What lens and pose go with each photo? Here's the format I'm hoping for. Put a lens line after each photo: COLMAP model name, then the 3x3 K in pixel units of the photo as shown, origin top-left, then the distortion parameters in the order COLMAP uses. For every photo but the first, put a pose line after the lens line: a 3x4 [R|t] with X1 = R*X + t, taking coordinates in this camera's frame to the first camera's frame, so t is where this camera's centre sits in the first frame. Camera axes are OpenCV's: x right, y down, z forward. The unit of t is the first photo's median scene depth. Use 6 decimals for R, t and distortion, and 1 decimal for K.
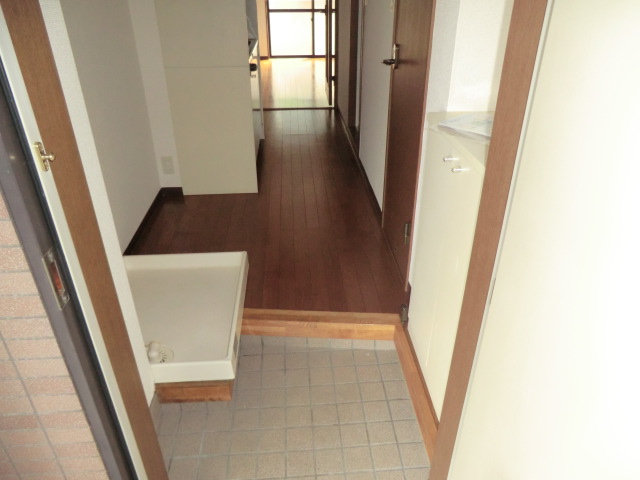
lens RADIAL K [[475.2, 0, 319.4], [0, 475.2, 238.9], [0, 0, 1]] dist [-0.095775, 0.099227]
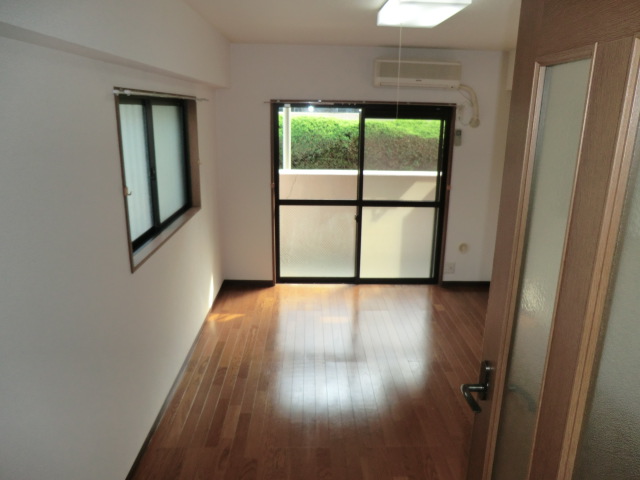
lens RADIAL K [[475.2, 0, 323.8], [0, 475.2, 235.6], [0, 0, 1]] dist [-0.095775, 0.099227]
pose [[0.999276, 0.025377, -0.028357, -0.038044], [-0.032013, 0.963466, -0.265910, -0.301599], [0.020574, 0.266625, 0.963581, 0.470903]]
